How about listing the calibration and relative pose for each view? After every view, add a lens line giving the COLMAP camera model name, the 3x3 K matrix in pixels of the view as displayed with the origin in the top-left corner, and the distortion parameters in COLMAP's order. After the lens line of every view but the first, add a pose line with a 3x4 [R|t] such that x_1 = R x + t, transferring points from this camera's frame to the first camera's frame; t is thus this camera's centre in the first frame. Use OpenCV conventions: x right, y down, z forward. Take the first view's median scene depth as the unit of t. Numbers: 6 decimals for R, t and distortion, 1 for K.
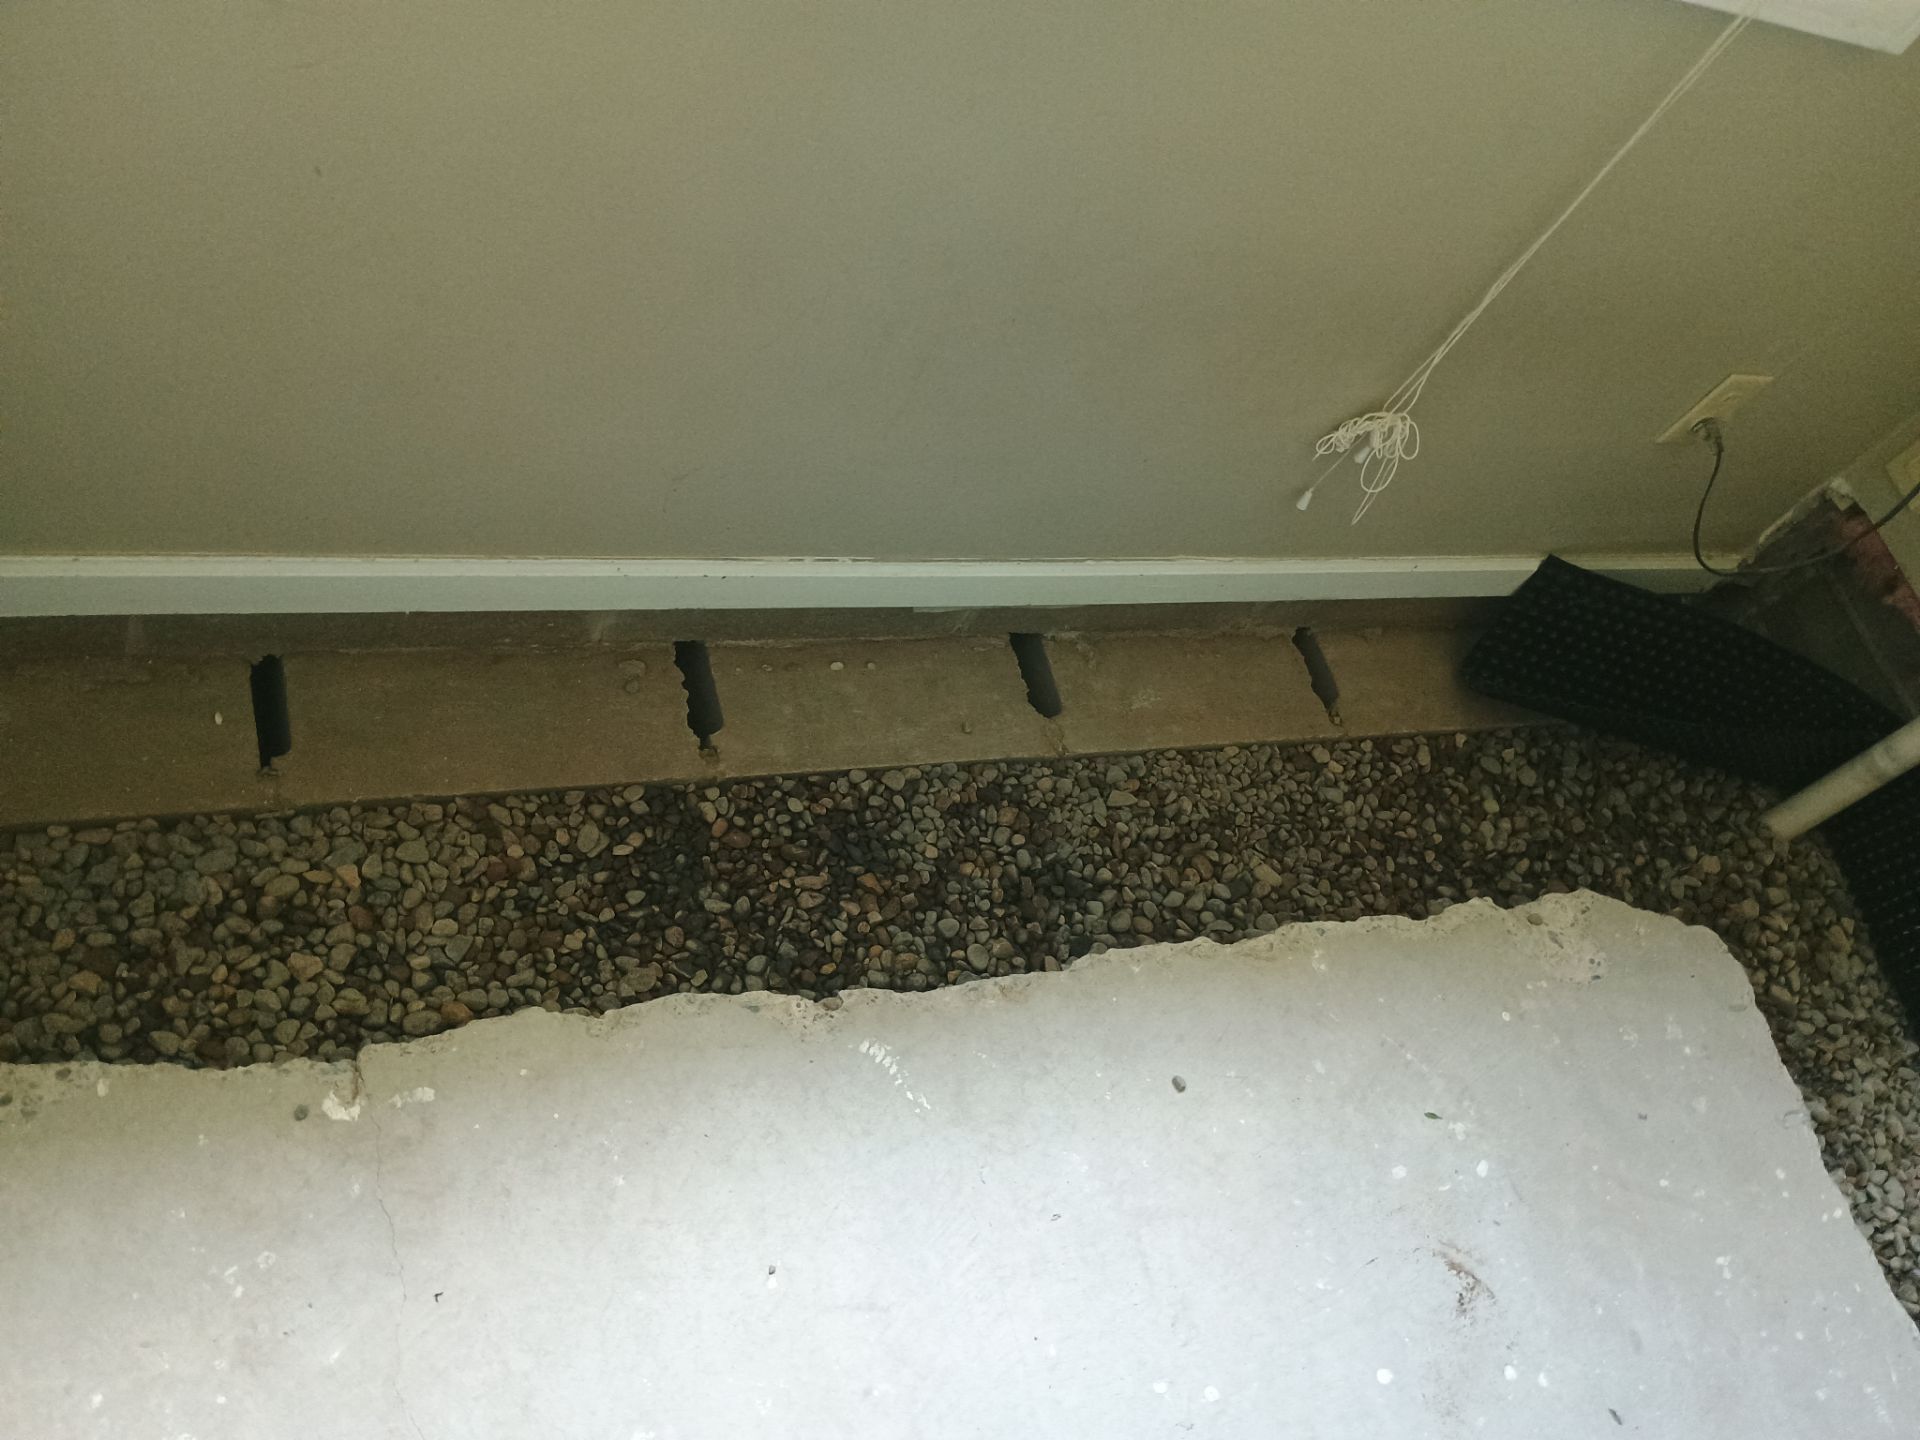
lens RADIAL K [[1704.0, 0, 960.0], [0, 1704.0, 720.0], [0, 0, 1]] dist [0.102602, -0.128895]
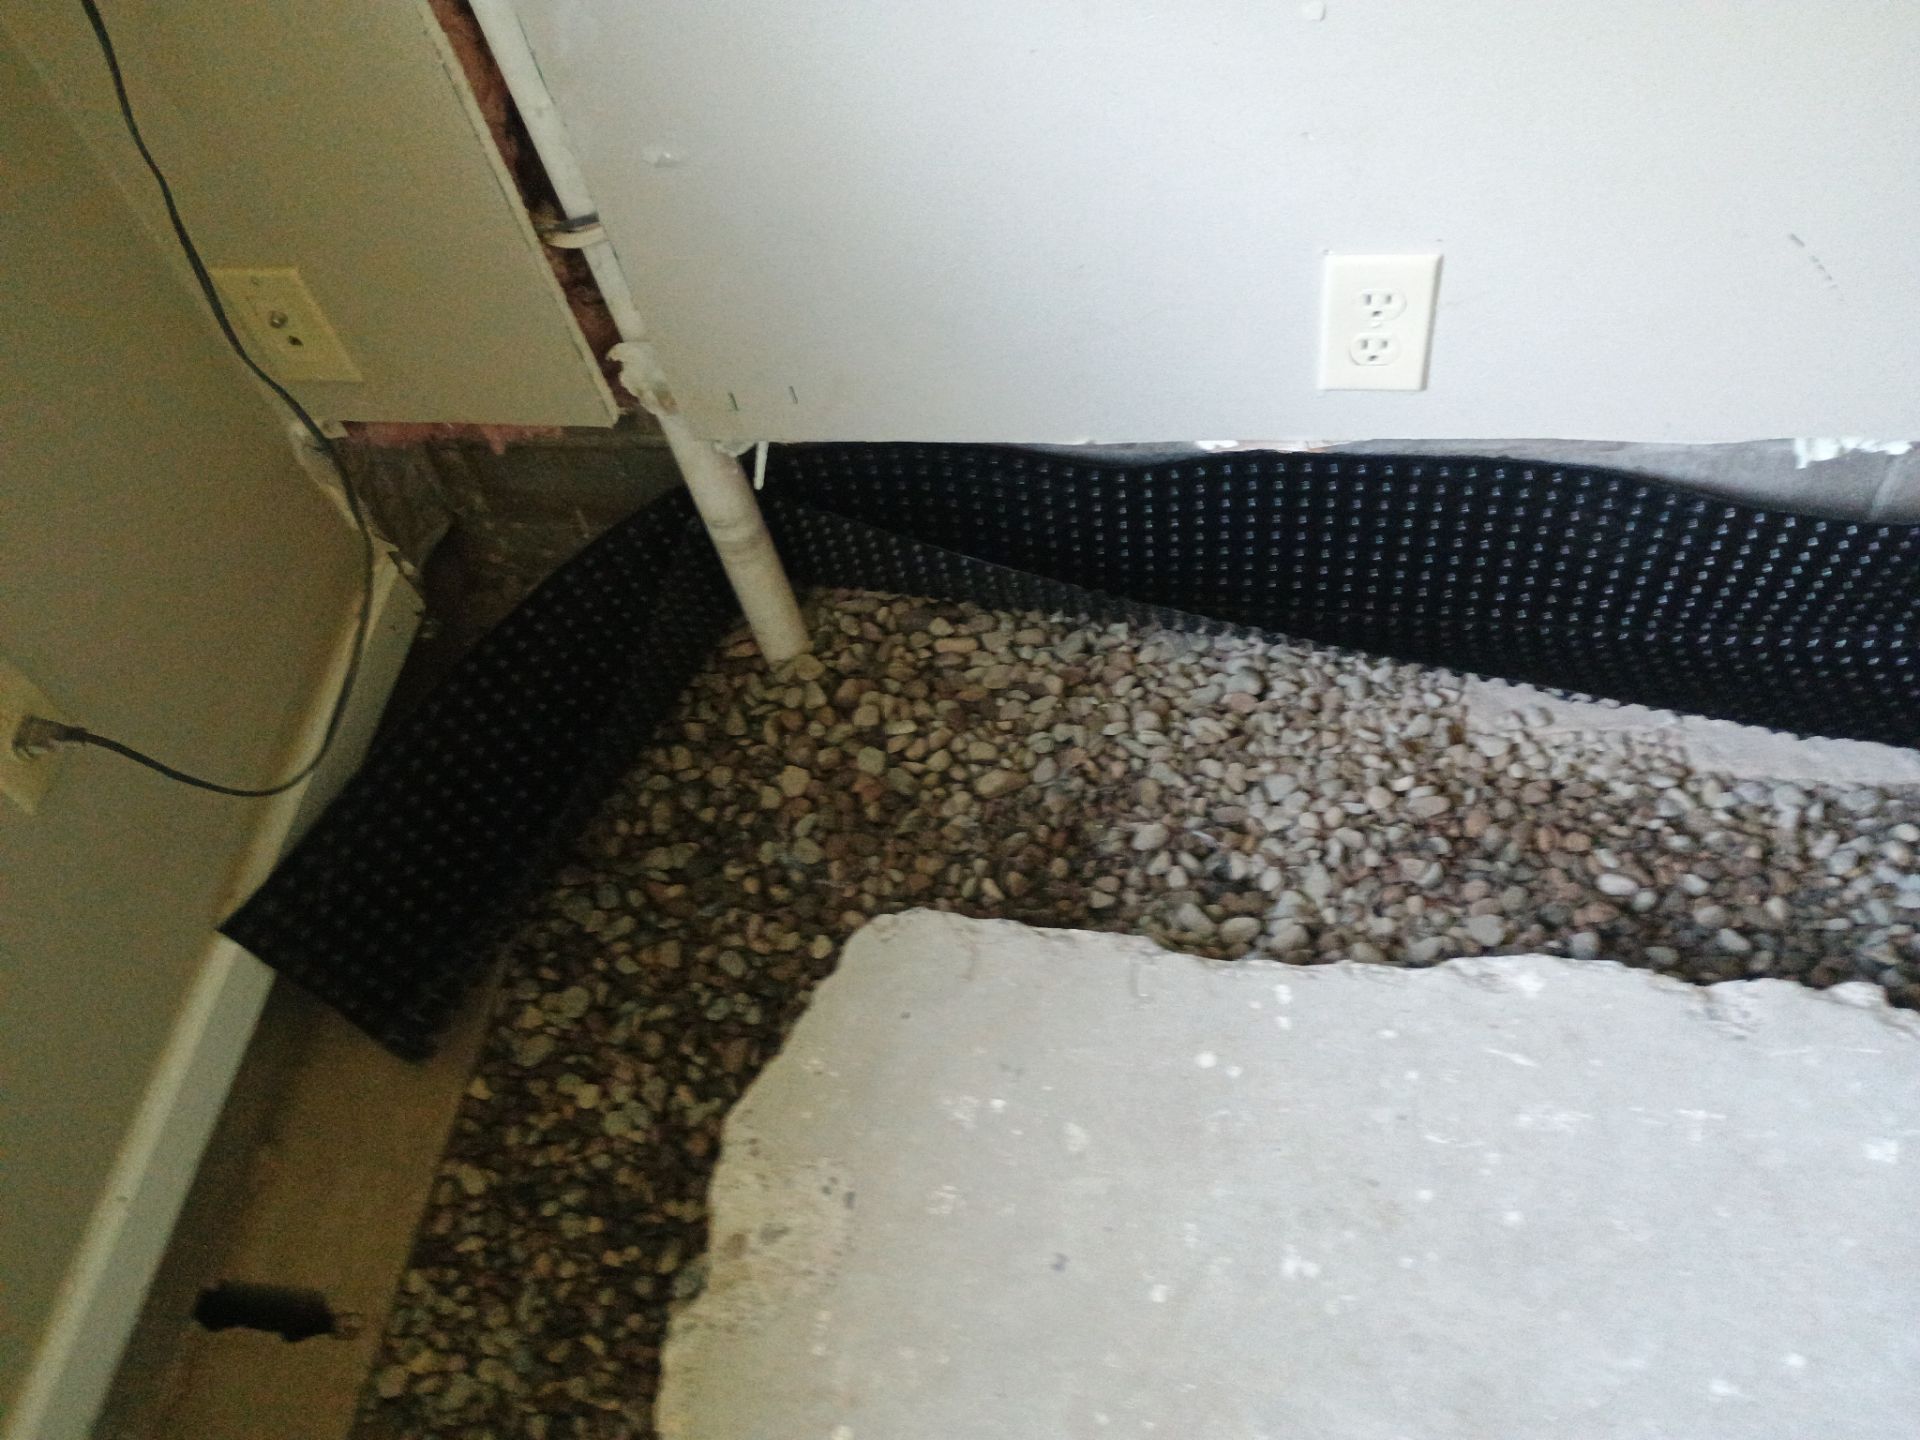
lens RADIAL K [[1704.0, 0, 960.0], [0, 1704.0, 720.0], [0, 0, 1]] dist [0.102602, -0.128895]
pose [[0.348224, -0.933633, 0.084080, 0.440433], [0.908784, 0.358226, 0.213975, -0.012927], [-0.229894, 0.001899, 0.973214, 0.325480]]
